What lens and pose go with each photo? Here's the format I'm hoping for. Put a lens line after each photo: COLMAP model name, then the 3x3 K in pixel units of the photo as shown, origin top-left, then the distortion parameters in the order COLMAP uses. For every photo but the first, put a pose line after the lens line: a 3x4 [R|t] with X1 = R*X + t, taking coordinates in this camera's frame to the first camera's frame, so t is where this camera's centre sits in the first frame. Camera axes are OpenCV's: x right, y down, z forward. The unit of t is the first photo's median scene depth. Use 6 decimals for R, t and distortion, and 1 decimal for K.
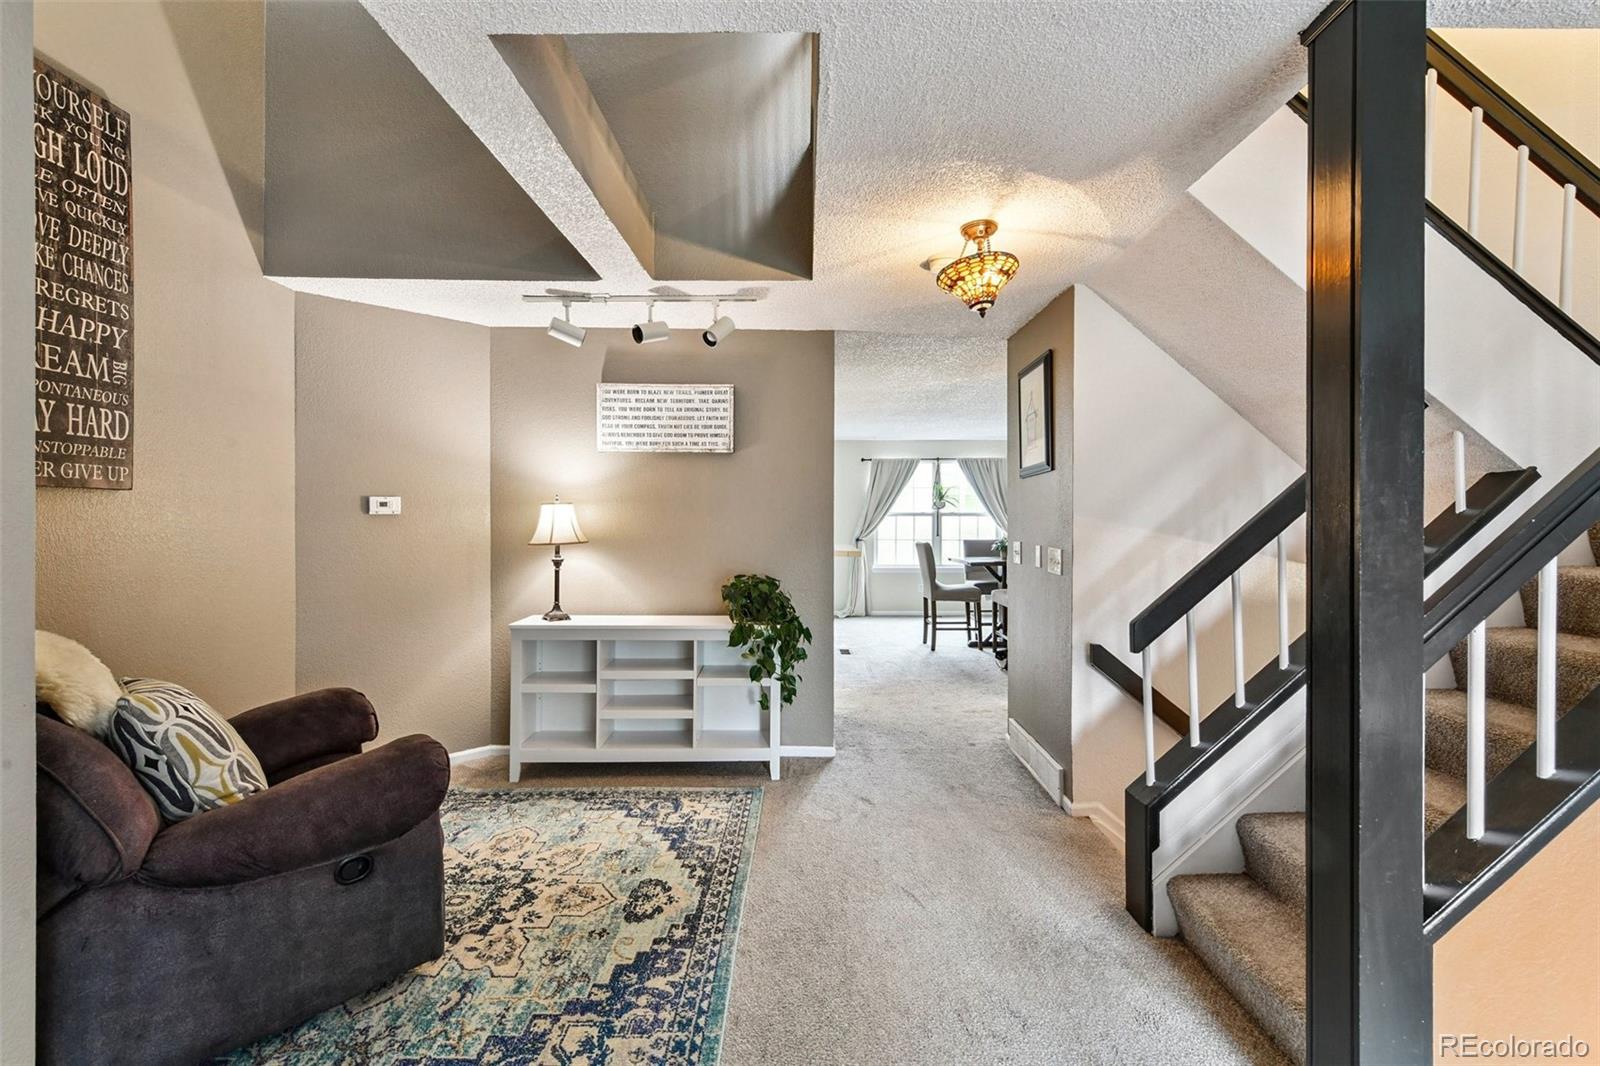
lens RADIAL K [[686.9, 0, 803.3], [0, 686.9, 515.8], [0, 0, 1]] dist [0.001051, 0.000192]
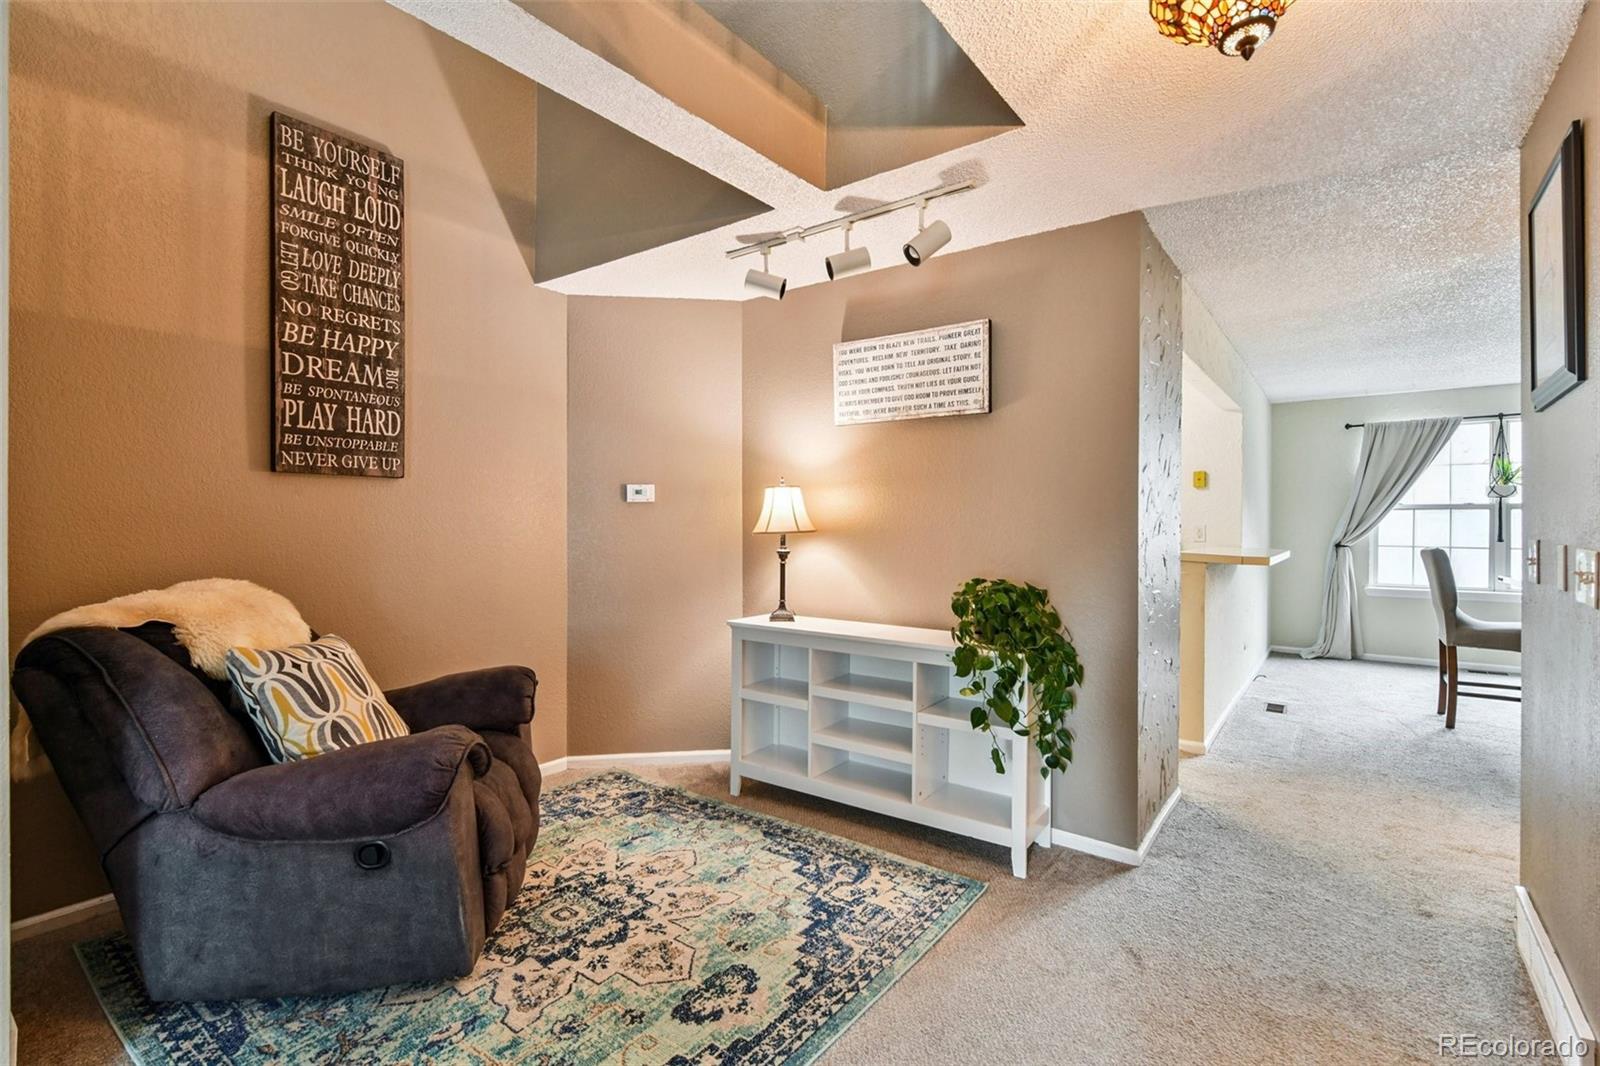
lens RADIAL K [[729.4, 0, 803.2], [0, 729.4, 522.2], [0, 0, 1]] dist [-0.001618, -0.000561]
pose [[0.800661, 0.000477, -0.599117, 0.253571], [0.001016, 0.999997, 0.002153, 0.028892], [0.599116, -0.002332, 0.800659, 0.320289]]
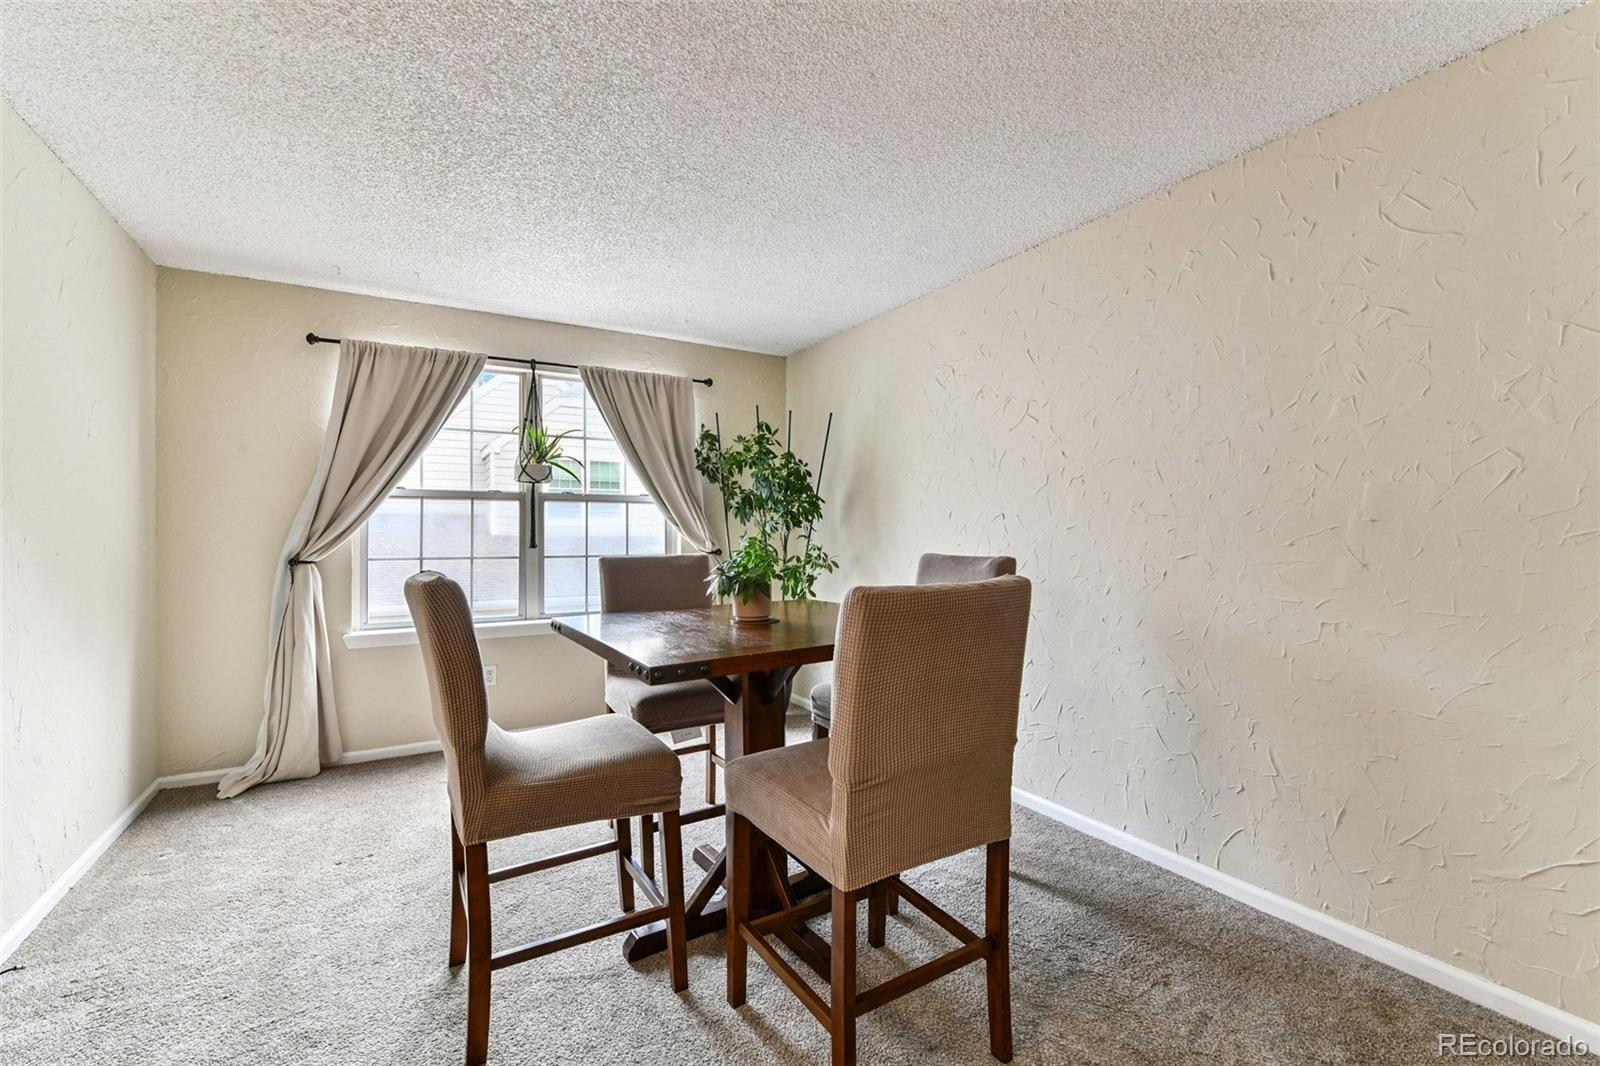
lens RADIAL K [[682.6, 0, 800.0], [0, 682.6, 533.0], [0, 0, 1]] dist [-0.000721, -0.000214]
pose [[0.860148, -0.002789, 0.510037, 0.360911], [-0.000364, 0.999981, 0.006083, 0.051176], [-0.510045, -0.005417, 0.860131, 1.634165]]
